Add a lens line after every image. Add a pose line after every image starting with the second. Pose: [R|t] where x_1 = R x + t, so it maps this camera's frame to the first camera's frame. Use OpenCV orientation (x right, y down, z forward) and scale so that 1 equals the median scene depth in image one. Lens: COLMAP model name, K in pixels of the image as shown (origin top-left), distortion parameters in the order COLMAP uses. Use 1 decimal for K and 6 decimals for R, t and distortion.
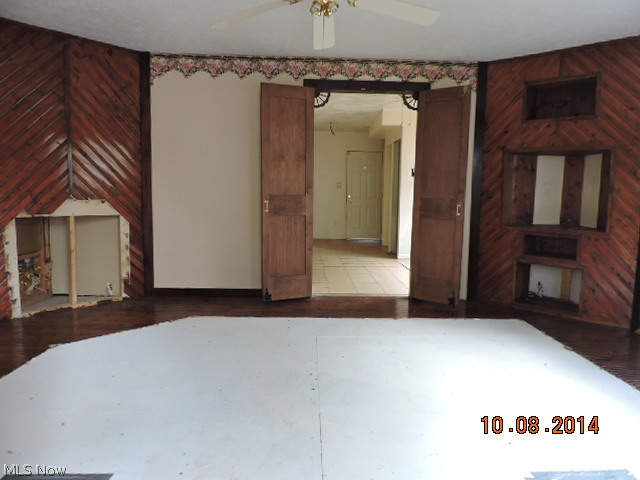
lens RADIAL K [[434.5, 0, 320.0], [0, 434.5, 240.0], [0, 0, 1]] dist [-0.000388, -0.000039]
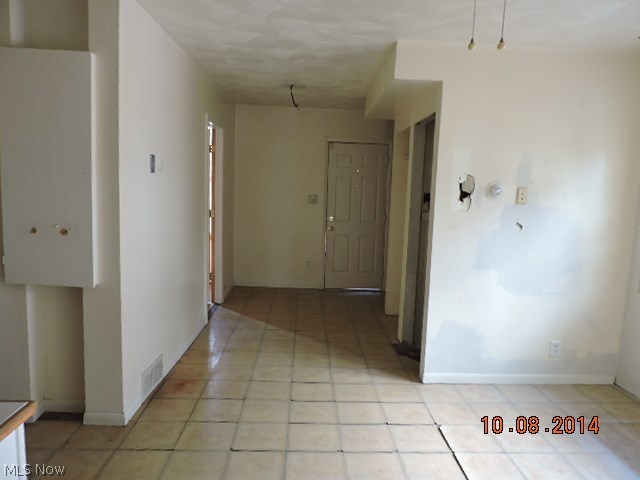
lens RADIAL K [[459.2, 0, 320.0], [0, 459.2, 240.0], [0, 0, 1]] dist [-0.001409, -0.000245]
pose [[0.999796, 0.016525, 0.011601, 0.050198], [-0.016550, 0.999861, 0.002051, -0.079202], [-0.011566, -0.002243, 0.999931, 0.408033]]
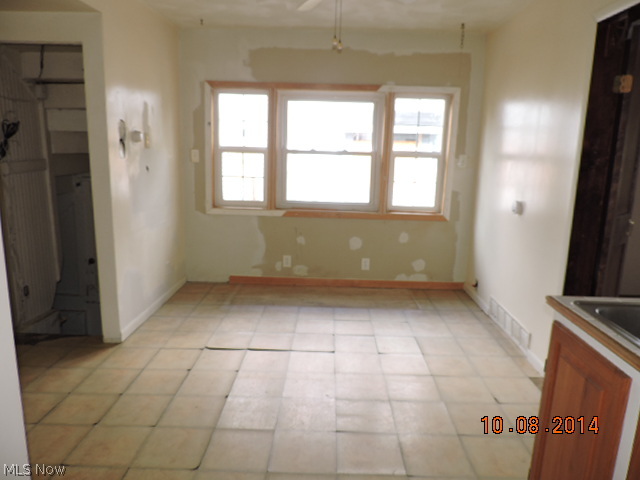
lens RADIAL K [[459.2, 0, 320.0], [0, 459.2, 240.0], [0, 0, 1]] dist [-0.001409, -0.000245]
pose [[0.051358, -0.219604, 0.974236, -0.181815], [0.078234, 0.973411, 0.215294, -0.108437], [-0.995611, 0.065161, 0.067173, 0.585705]]
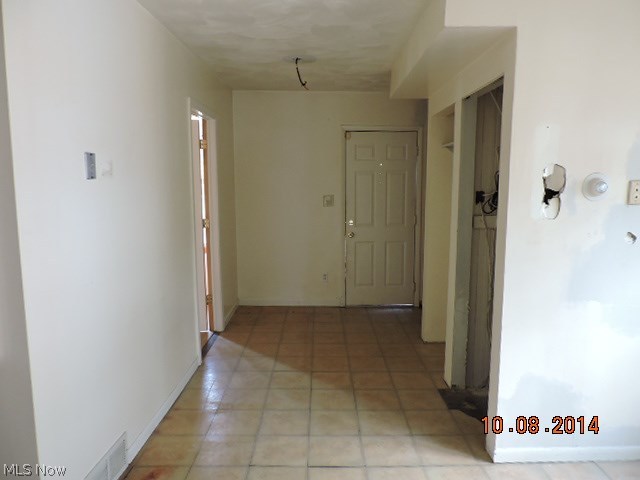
lens RADIAL K [[459.2, 0, 320.0], [0, 459.2, 240.0], [0, 0, 1]] dist [-0.001409, -0.000245]
pose [[0.999609, -0.015343, -0.023383, 0.048727], [0.015650, 0.999793, 0.013036, -0.095675], [0.023178, -0.013397, 0.999642, 0.512953]]
